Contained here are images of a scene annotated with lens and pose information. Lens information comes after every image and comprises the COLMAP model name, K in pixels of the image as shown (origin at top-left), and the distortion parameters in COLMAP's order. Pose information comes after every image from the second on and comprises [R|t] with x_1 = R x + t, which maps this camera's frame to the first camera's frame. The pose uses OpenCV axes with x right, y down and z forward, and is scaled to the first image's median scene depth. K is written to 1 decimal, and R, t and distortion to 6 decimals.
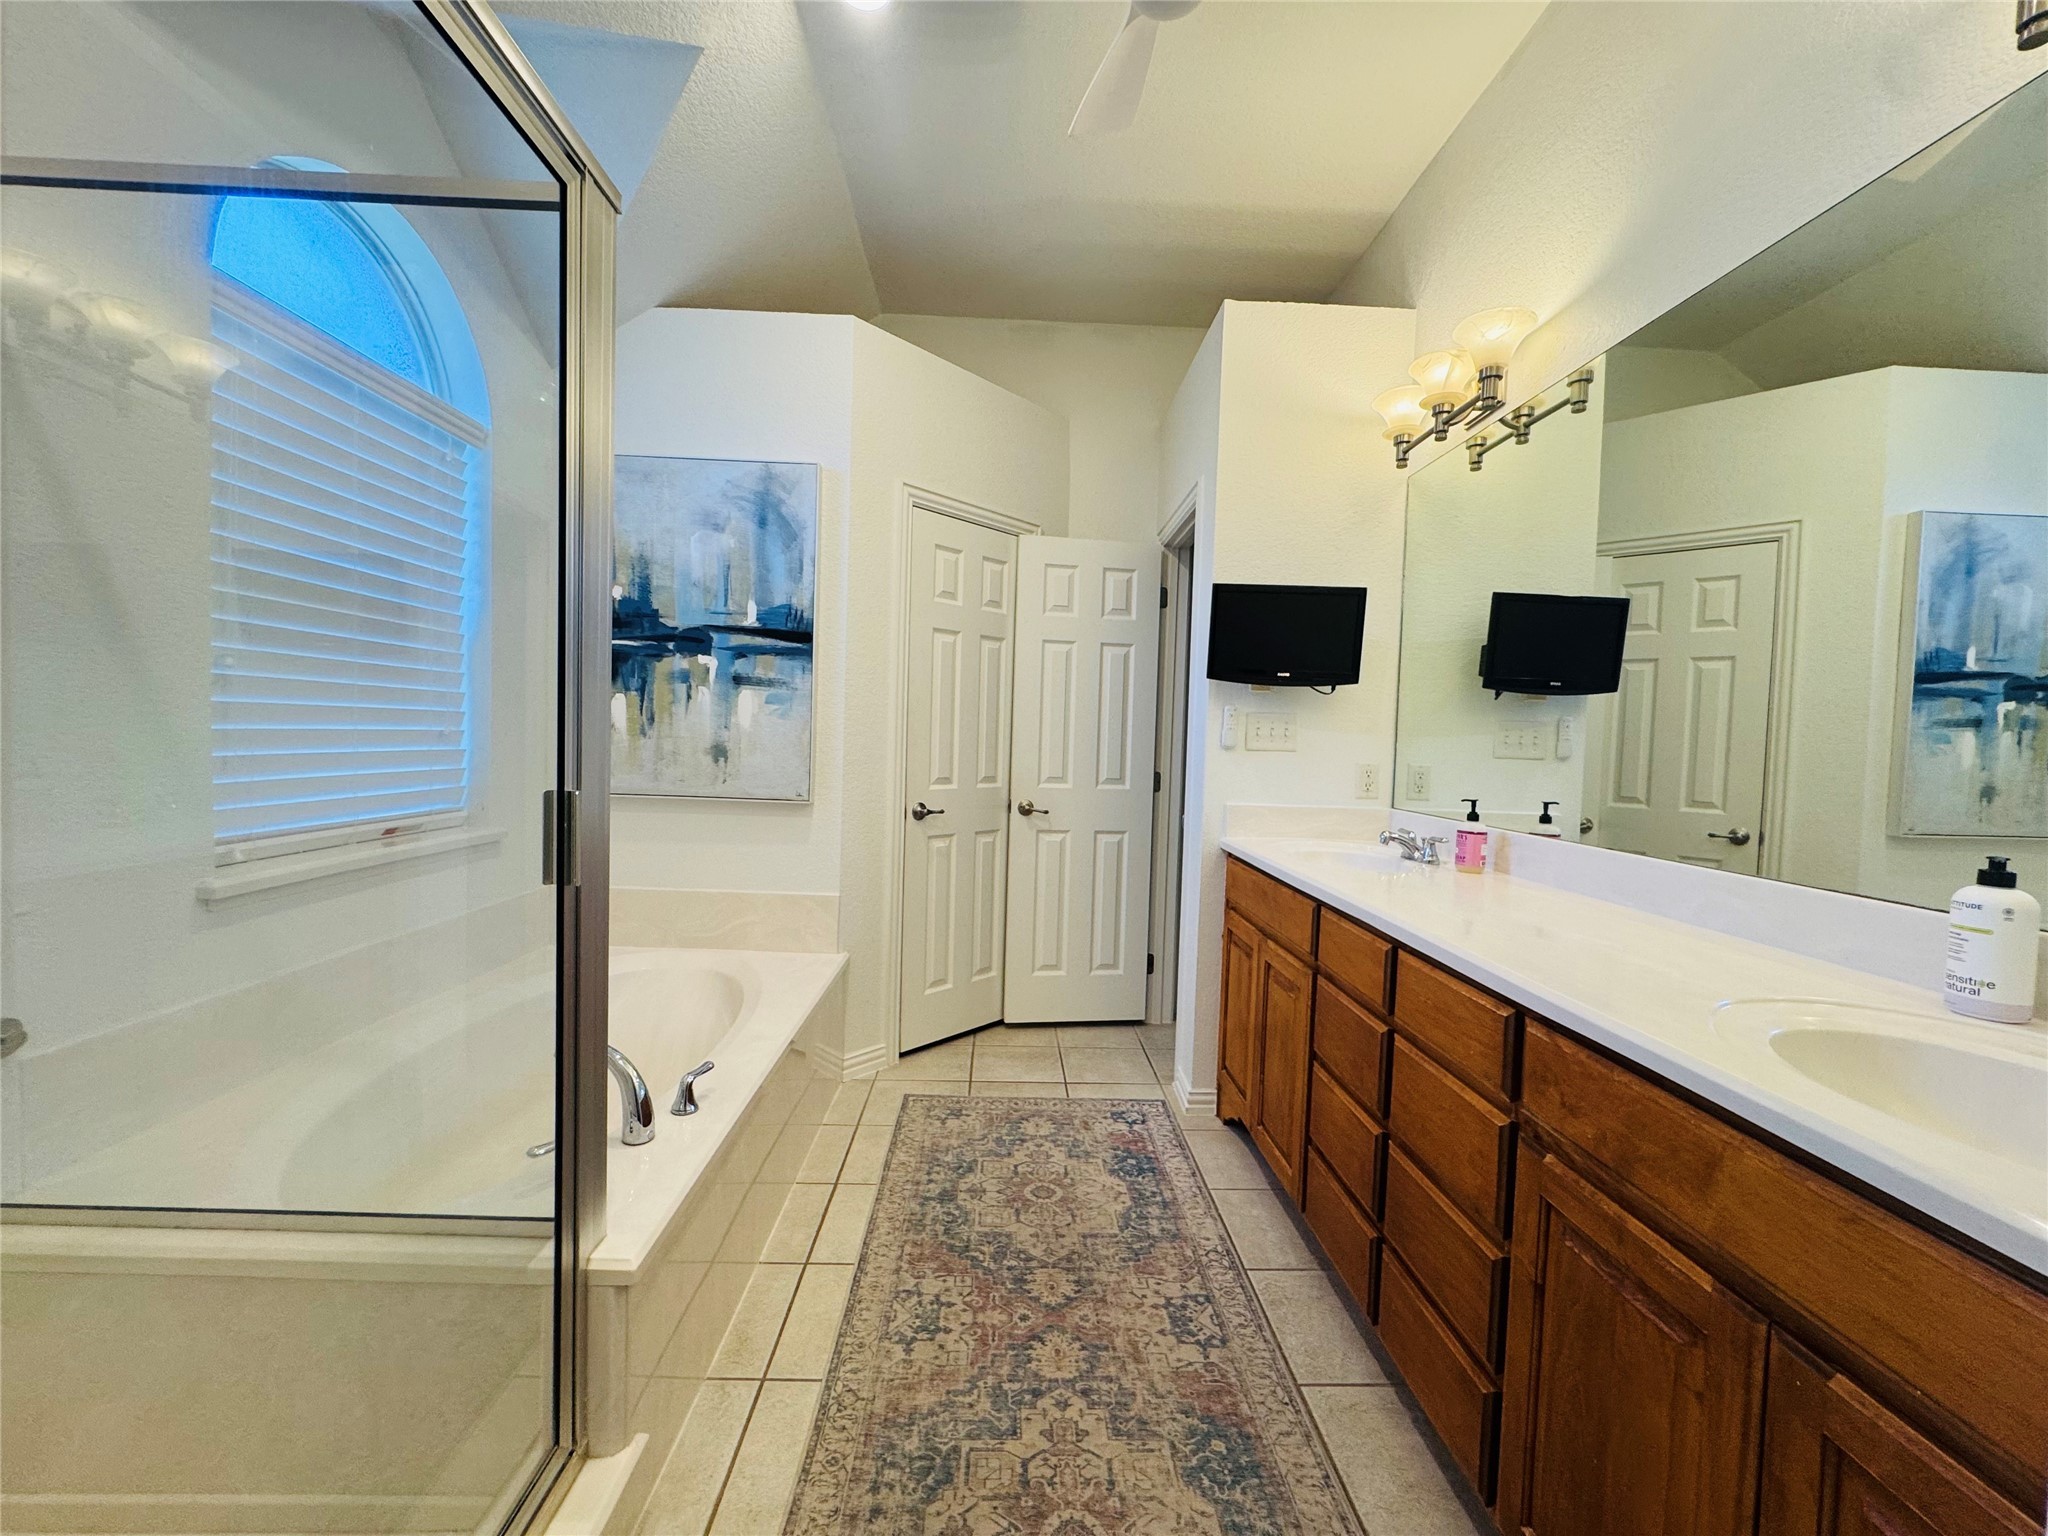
lens RADIAL K [[816.7, 0, 1029.6], [0, 816.7, 757.6], [0, 0, 1]] dist [-0.003819, 0.000779]
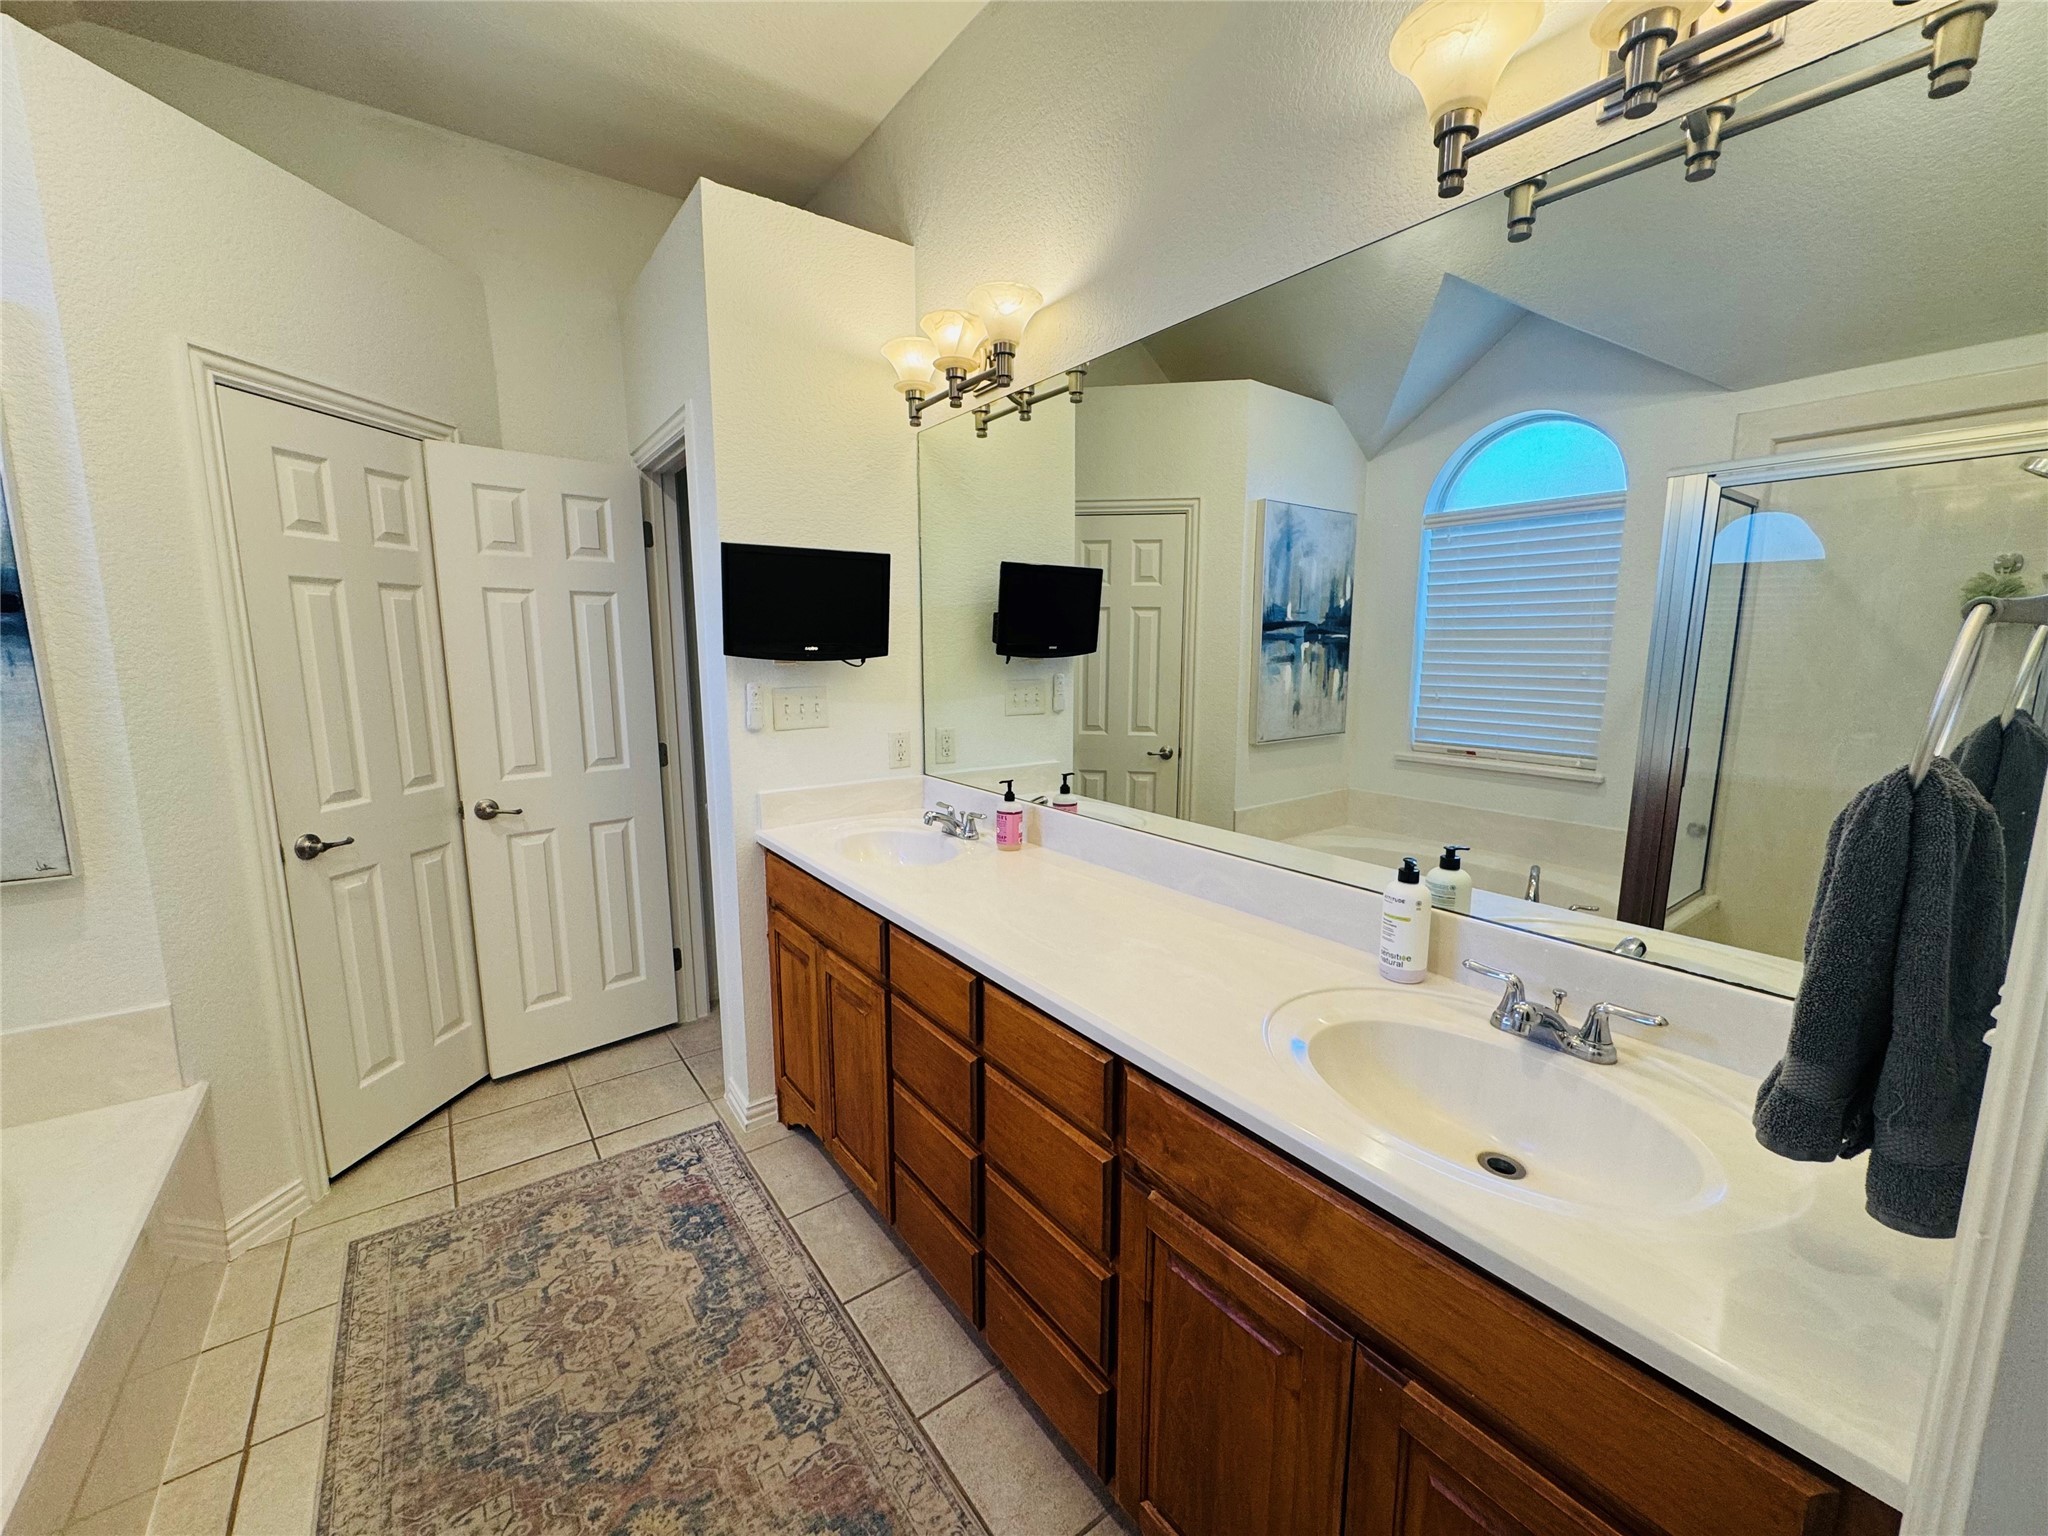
lens RADIAL K [[816.7, 0, 1030.4], [0, 816.7, 765.5], [0, 0, 1]] dist [-0.003819, 0.000779]
pose [[0.821214, -0.116579, 0.558585, -0.011229], [0.044691, 0.989041, 0.140713, -0.090395], [-0.568868, -0.090592, 0.817424, 0.108022]]
